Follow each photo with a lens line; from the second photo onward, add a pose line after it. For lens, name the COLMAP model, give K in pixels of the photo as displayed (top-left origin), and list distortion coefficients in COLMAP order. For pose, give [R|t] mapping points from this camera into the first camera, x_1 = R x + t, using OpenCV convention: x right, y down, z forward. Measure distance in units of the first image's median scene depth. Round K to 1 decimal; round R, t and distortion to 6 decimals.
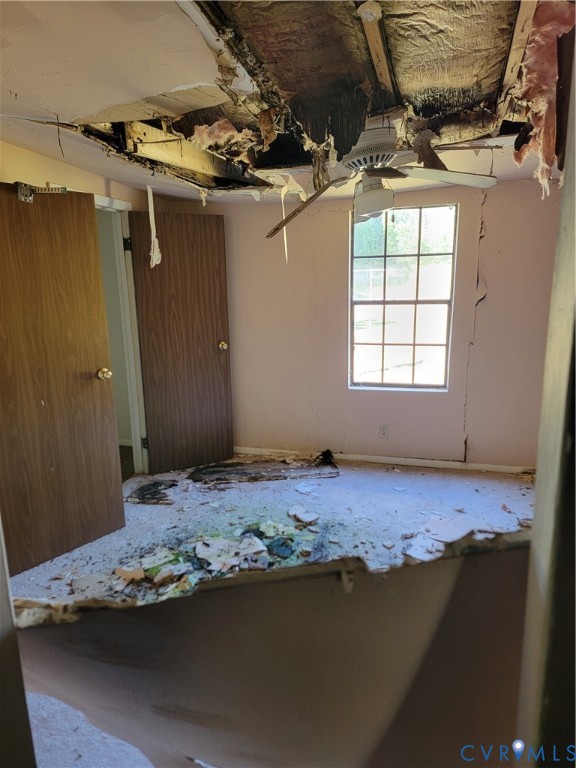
lens RADIAL K [[518.2, 0, 283.9], [0, 518.2, 385.1], [0, 0, 1]] dist [0.098519, -0.089821]
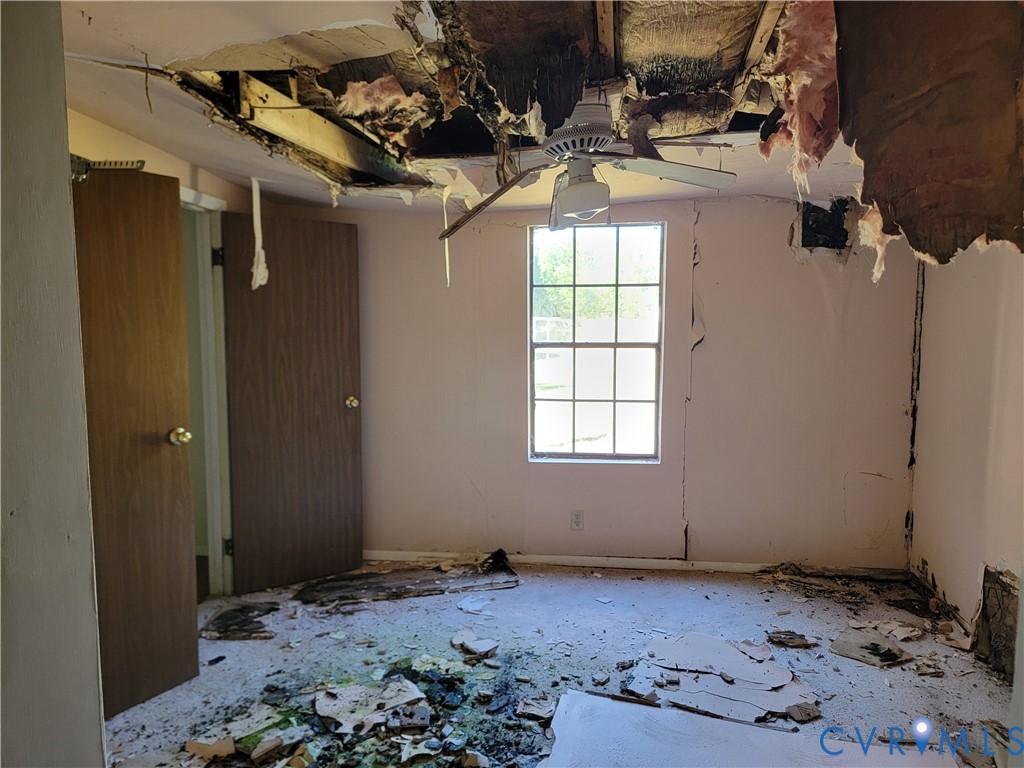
lens RADIAL K [[700.6, 0, 520.1], [0, 700.6, 381.3], [0, 0, 1]] dist [0.080611, -0.080851]
pose [[0.988326, 0.008076, 0.152137, -0.046567], [0.011883, 0.991465, -0.129829, 0.028565], [-0.151887, 0.130121, 0.979795, 0.033432]]
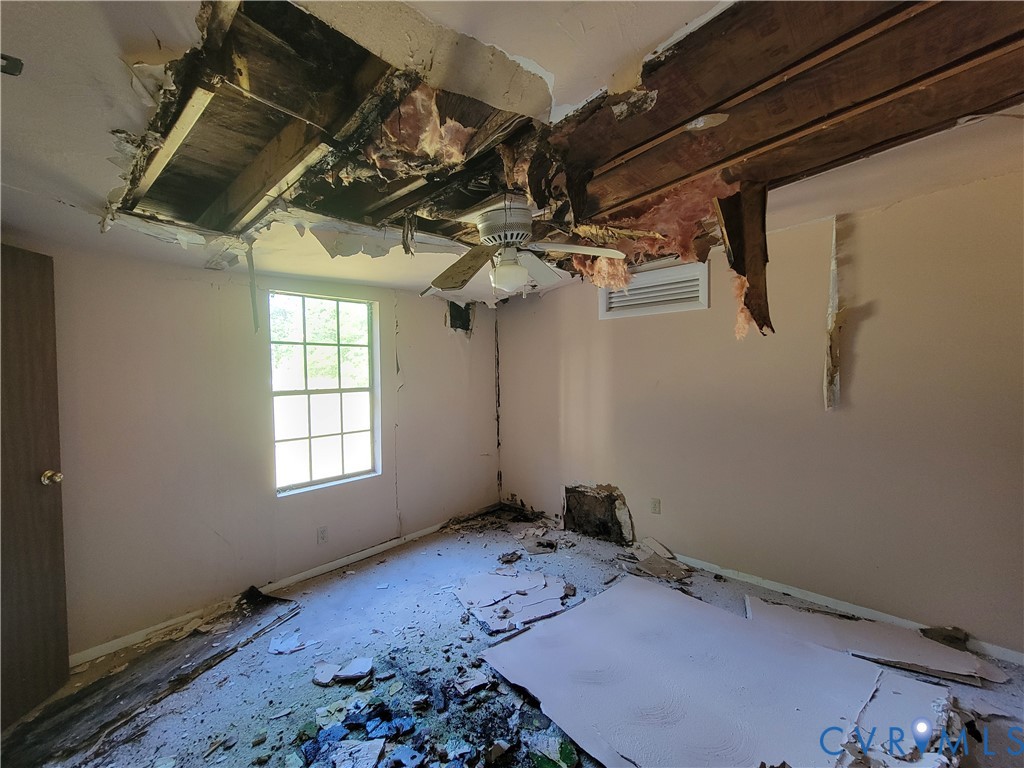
lens RADIAL K [[416.6, 0, 512.0], [0, 416.6, 384.0], [0, 0, 1]] dist [-0.000449, 0.000400]
pose [[0.449414, -0.010420, 0.893263, -0.364984], [0.199319, 0.975894, -0.088897, -0.043477], [-0.870804, 0.217996, 0.440657, 0.438456]]
